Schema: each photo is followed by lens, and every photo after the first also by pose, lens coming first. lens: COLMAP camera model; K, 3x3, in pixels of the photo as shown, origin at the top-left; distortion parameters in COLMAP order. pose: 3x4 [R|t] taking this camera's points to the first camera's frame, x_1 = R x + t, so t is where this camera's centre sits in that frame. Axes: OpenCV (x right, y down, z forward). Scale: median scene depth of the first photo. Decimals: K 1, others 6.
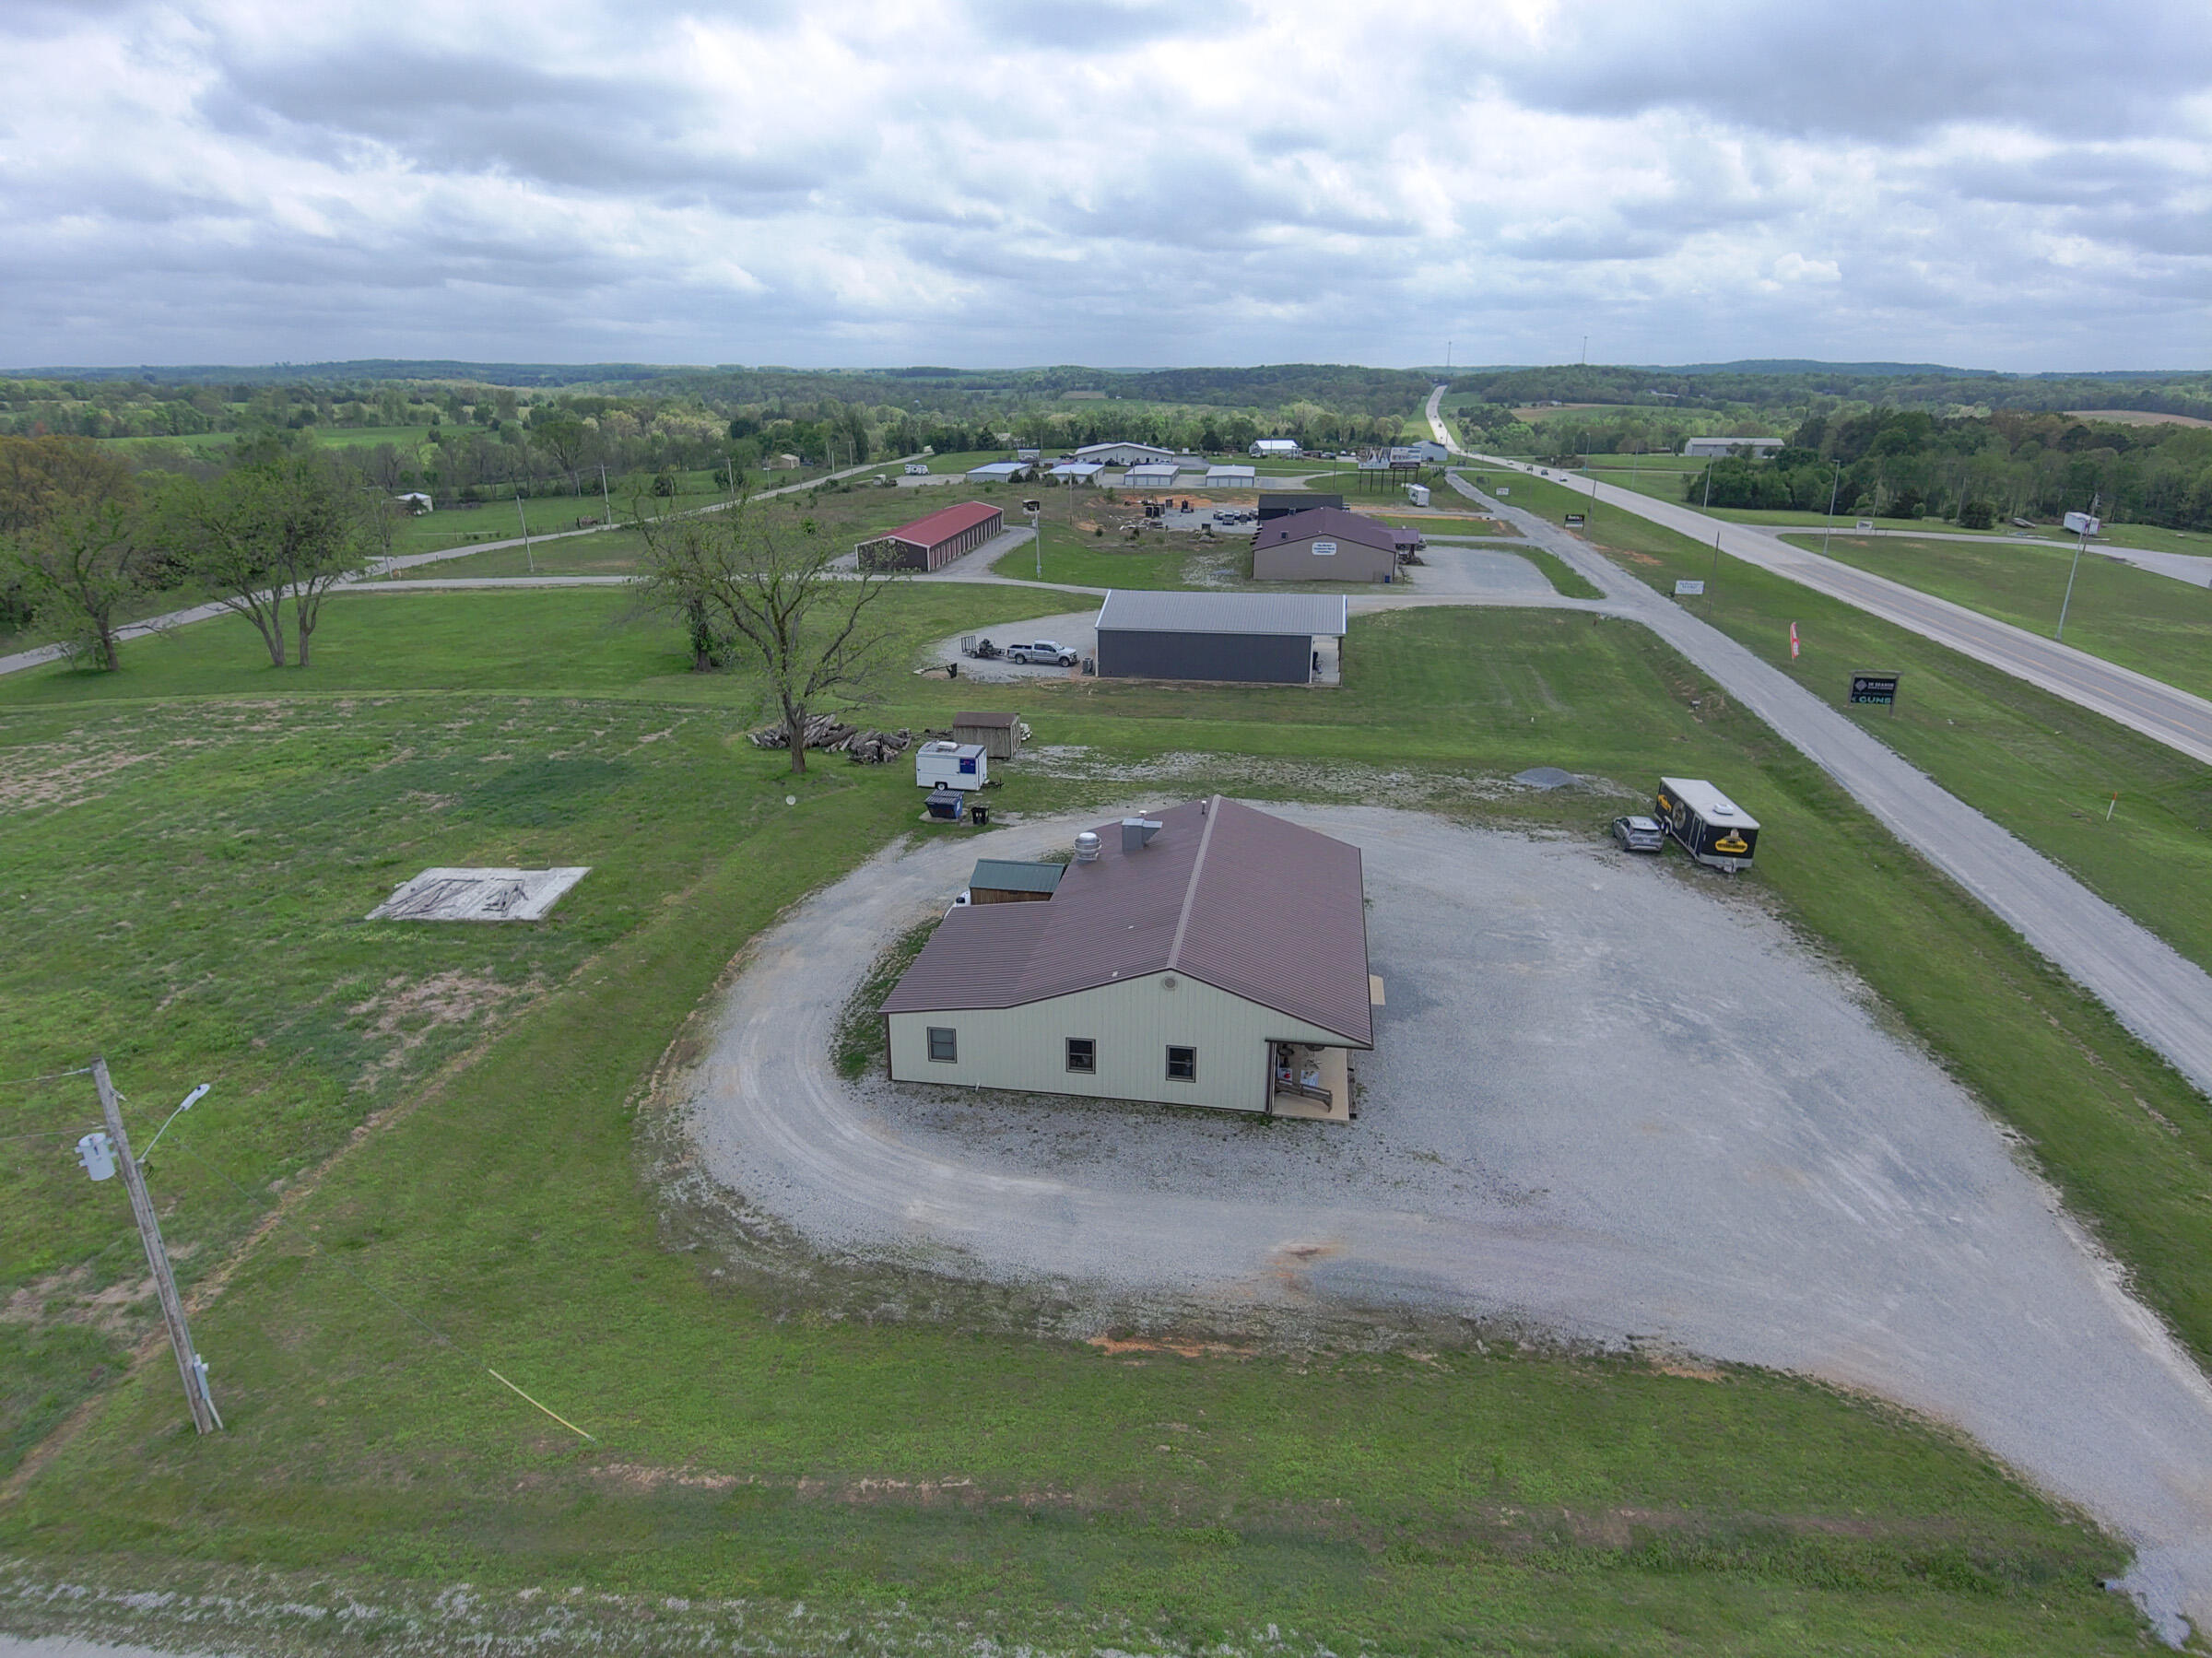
lens RADIAL K [[1302.2, 0, 1106.0], [0, 1302.2, 829.0], [0, 0, 1]] dist [0.096491, -0.127948]
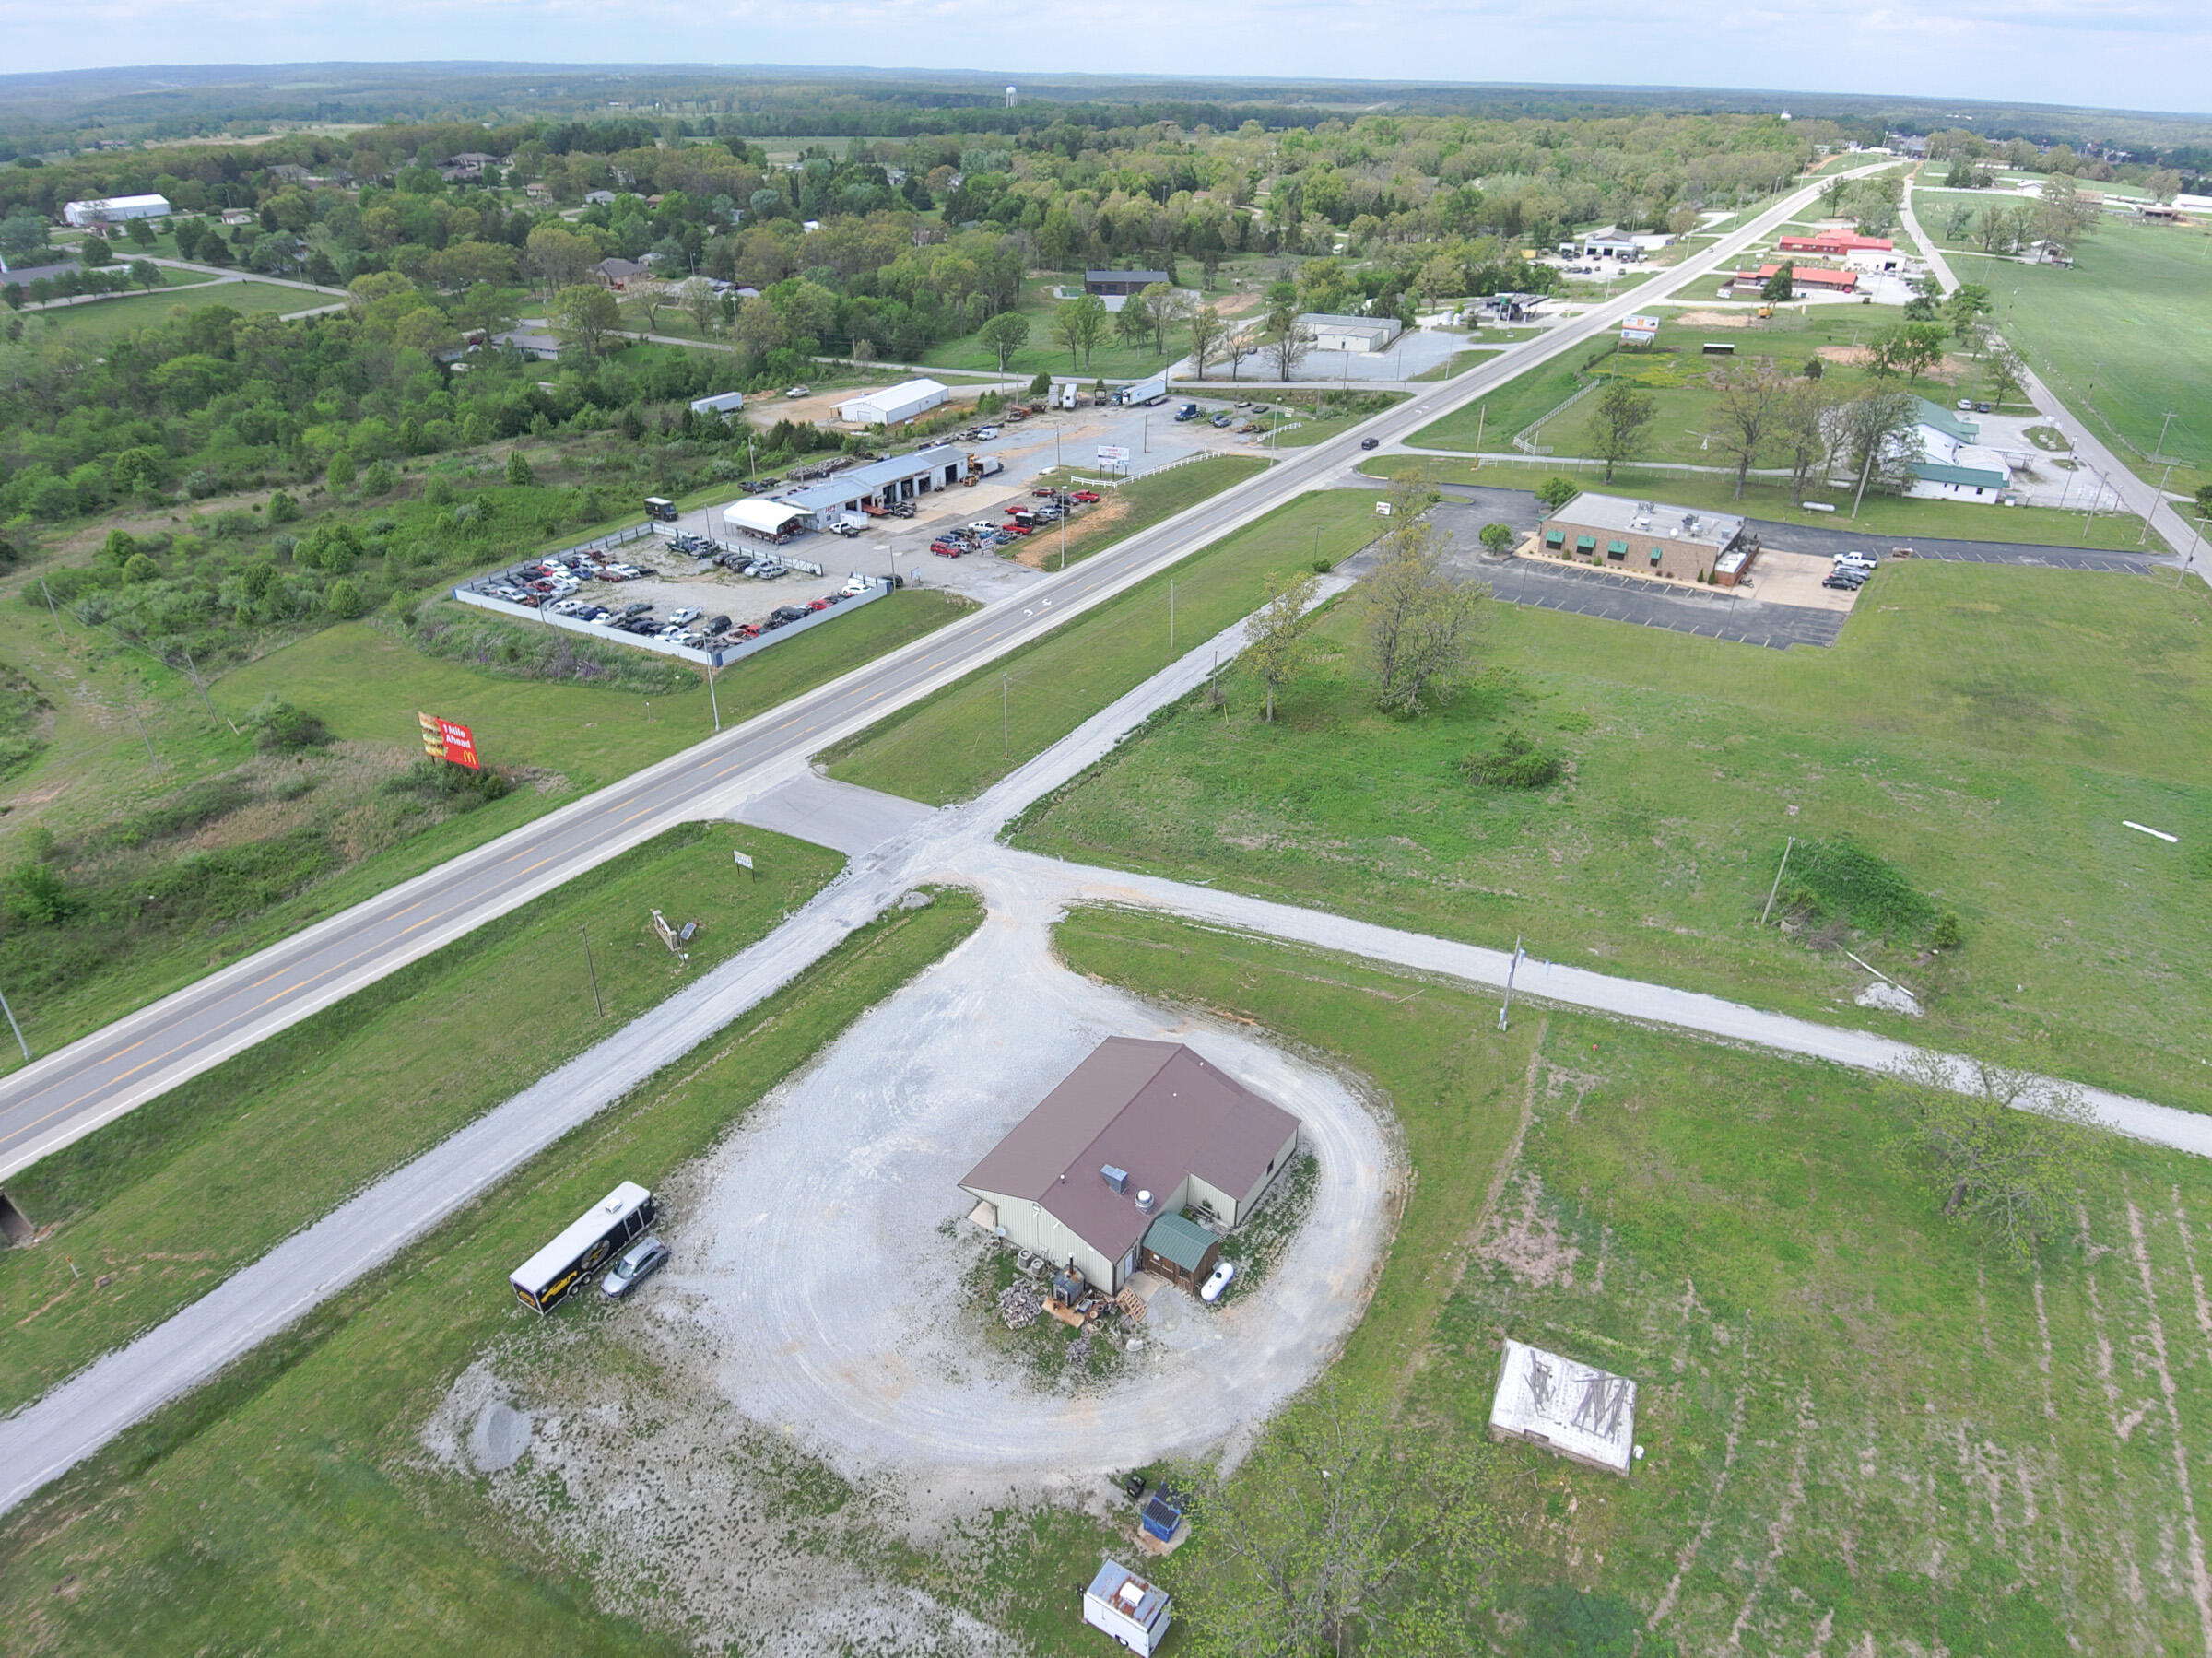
lens RADIAL K [[1302.2, 0, 1106.0], [0, 1302.2, 829.0], [0, 0, 1]] dist [0.096491, -0.127948]
pose [[-0.914200, -0.212123, 0.345315, -0.377674], [0.119666, 0.672788, 0.730094, -1.291196], [-0.387194, 0.708774, -0.589678, 1.491708]]
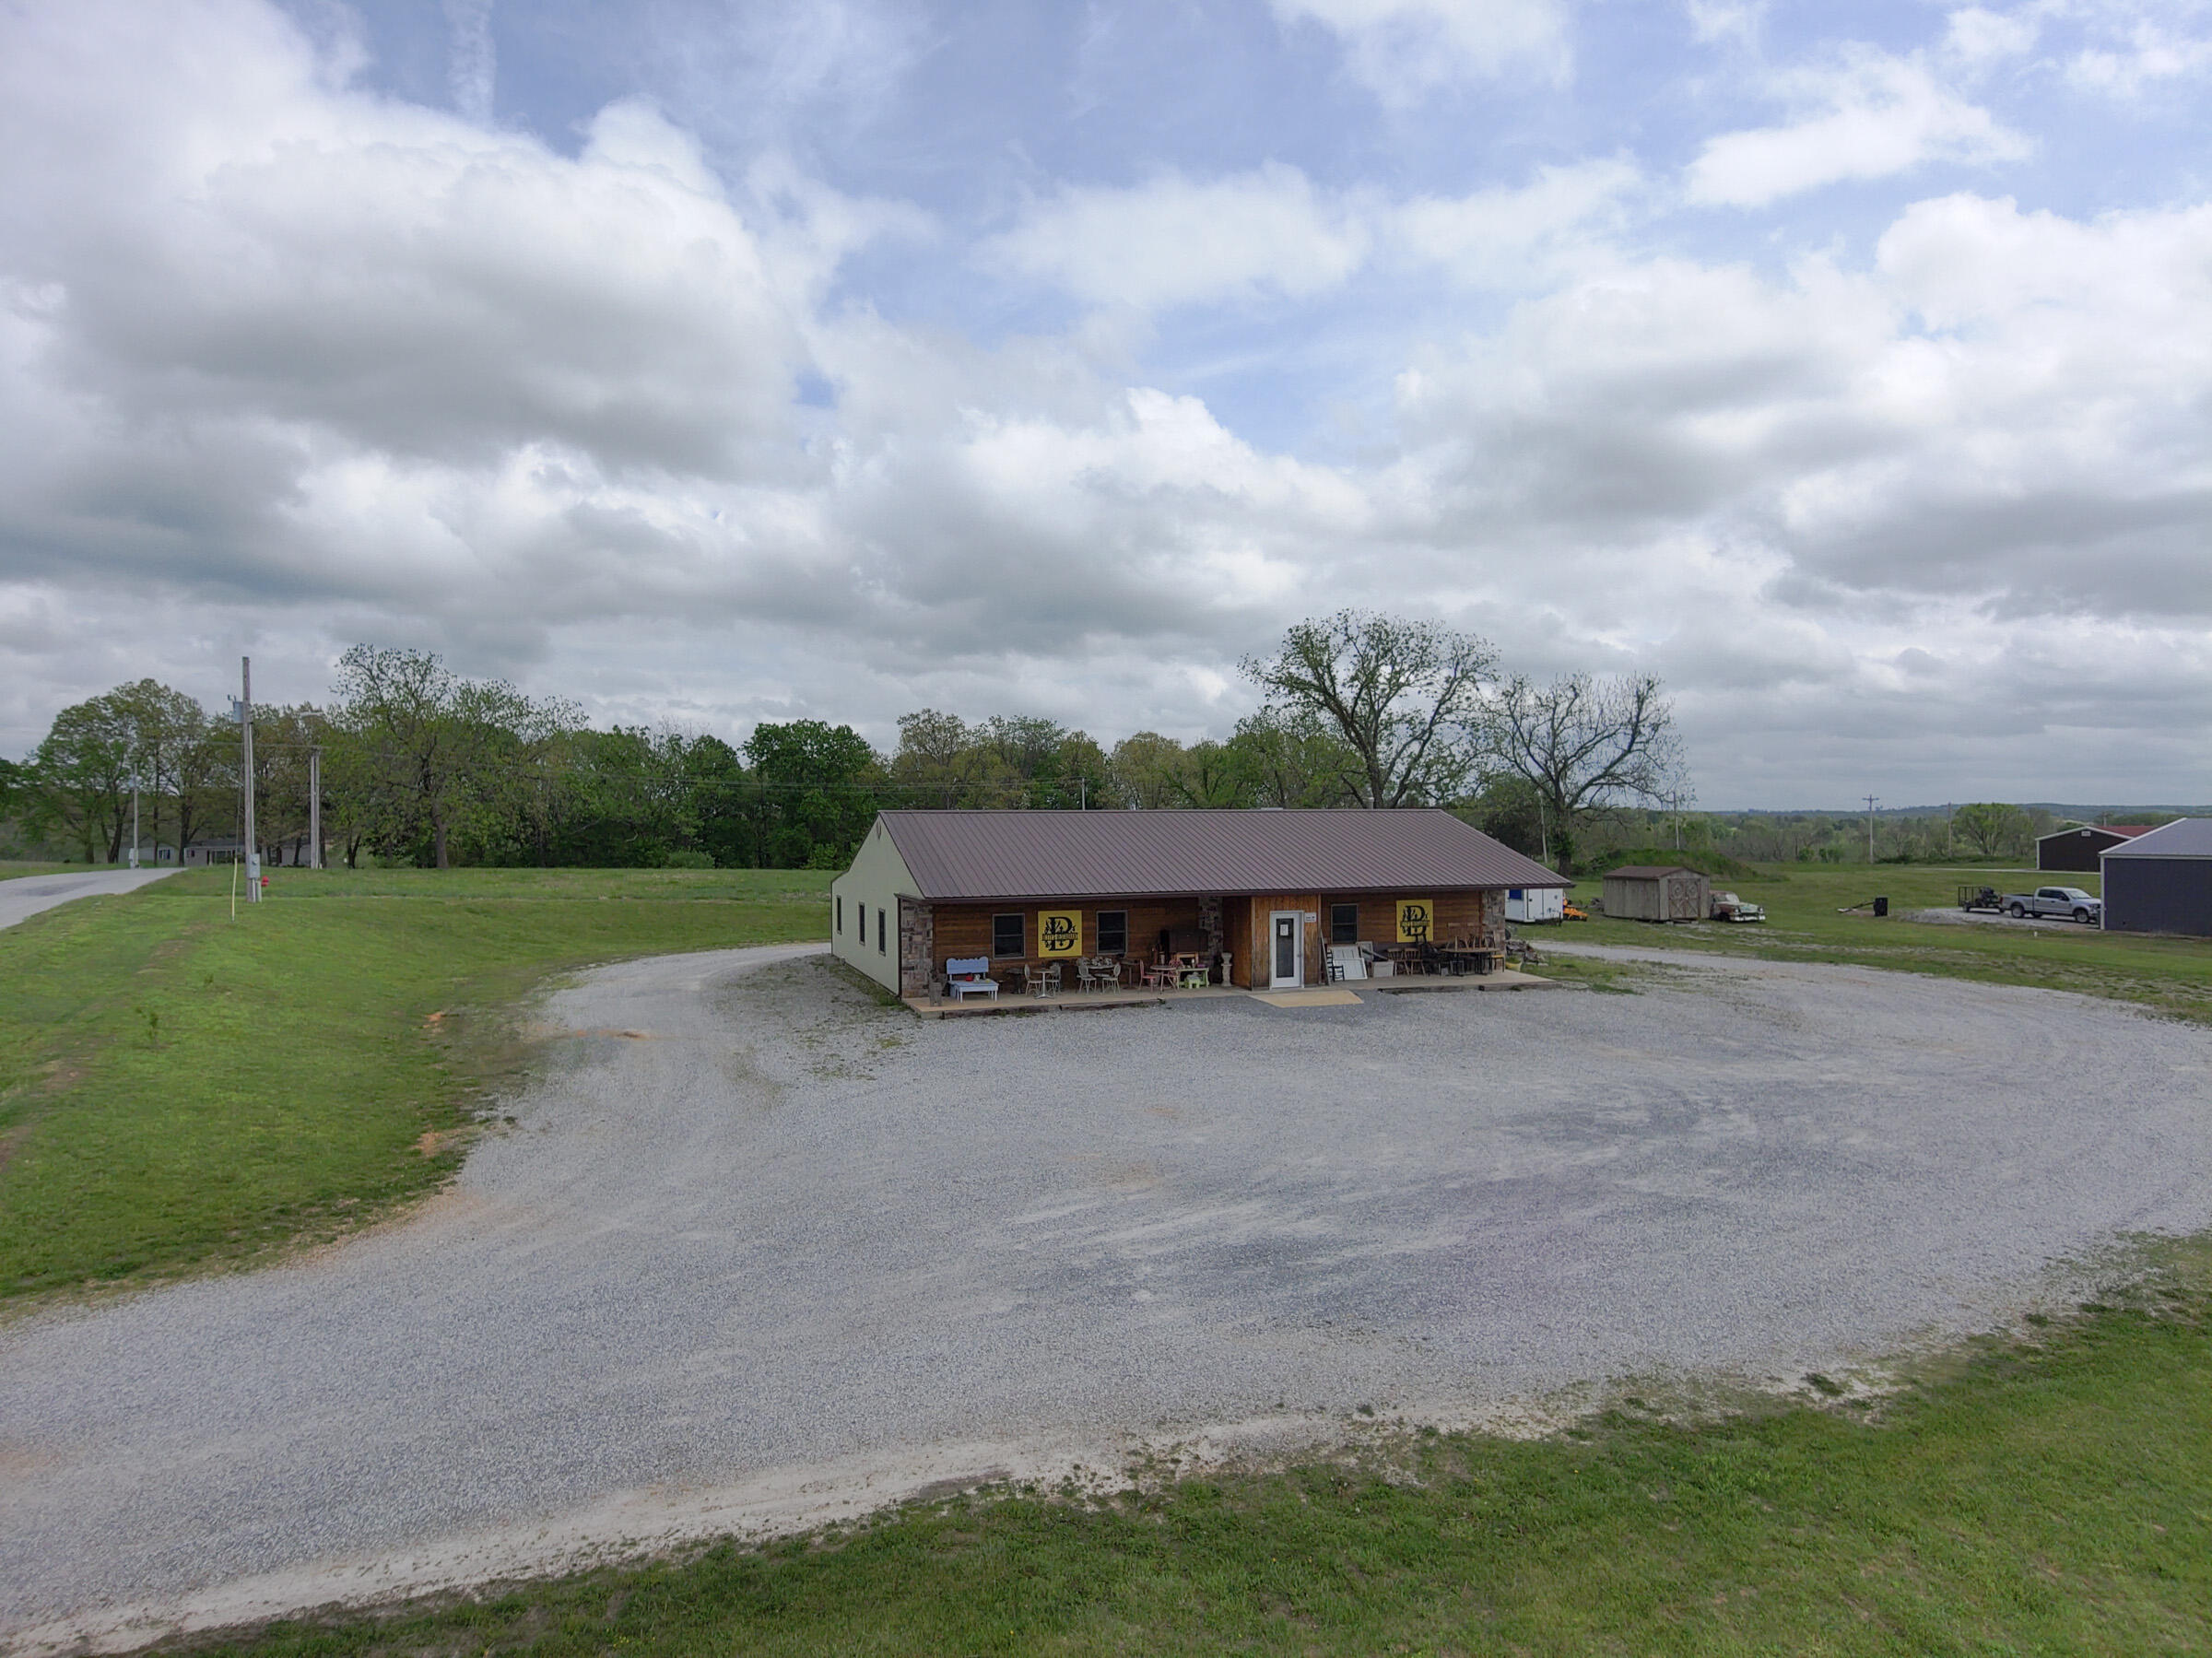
lens RADIAL K [[1298.9, 0, 1104.1], [0, 1298.9, 853.4], [0, 0, 1]] dist [0.082845, -0.109227]
pose [[0.484705, 0.013747, -0.874570, 0.624284], [-0.280356, 0.949565, -0.140453, 0.149253], [0.828530, 0.313269, 0.464113, 0.503378]]
